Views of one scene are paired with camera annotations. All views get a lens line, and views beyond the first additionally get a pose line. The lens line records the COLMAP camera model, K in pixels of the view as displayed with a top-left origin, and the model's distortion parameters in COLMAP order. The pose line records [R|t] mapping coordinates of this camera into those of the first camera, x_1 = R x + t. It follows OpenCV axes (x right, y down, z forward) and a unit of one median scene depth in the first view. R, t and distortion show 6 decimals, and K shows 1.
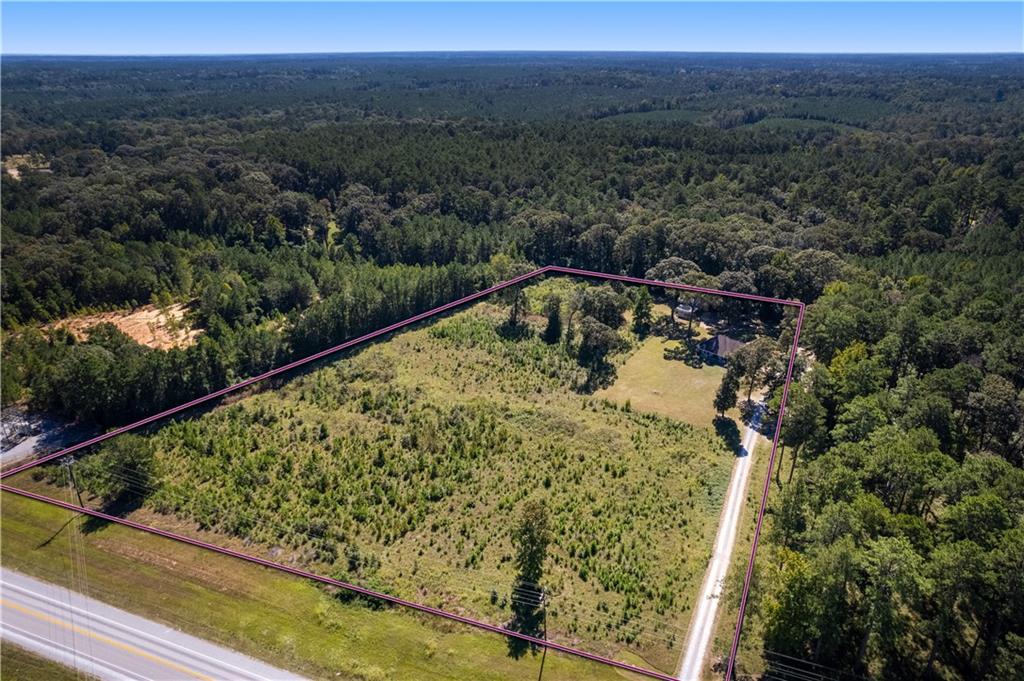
lens RADIAL K [[656.9, 0, 514.8], [0, 656.9, 340.7], [0, 0, 1]] dist [-0.006683, 0.006237]
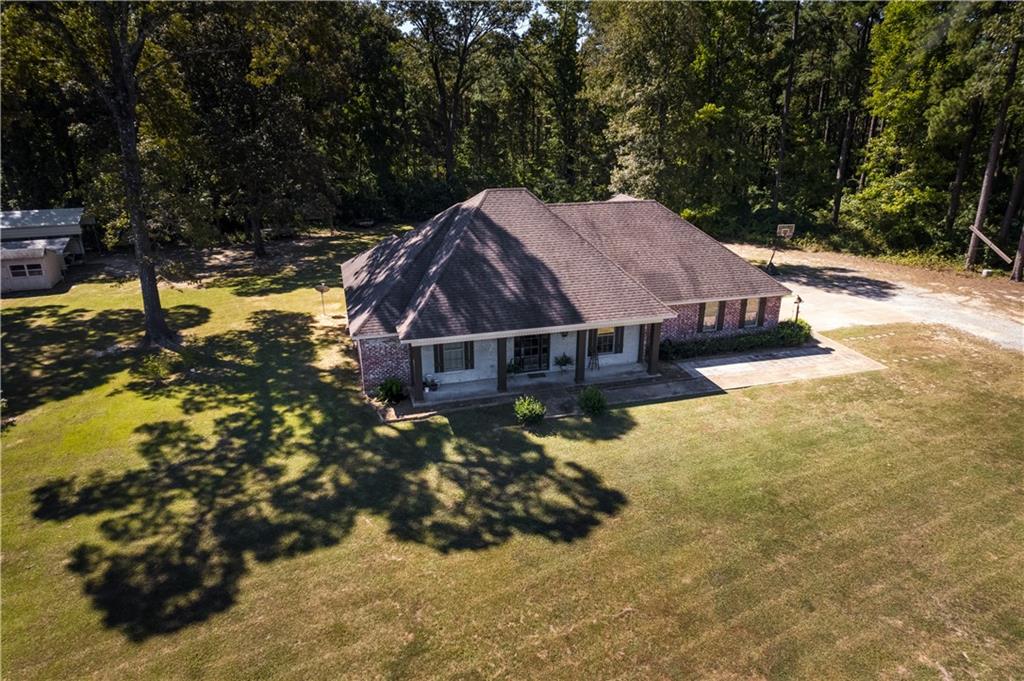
lens RADIAL K [[656.9, 0, 507.9], [0, 656.9, 339.9], [0, 0, 1]] dist [-0.006683, 0.006237]
pose [[0.474565, -0.293636, 0.829799, 0.233841], [0.353508, 0.926929, 0.125834, 0.004271], [-0.806114, 0.233624, 0.543690, 1.094678]]
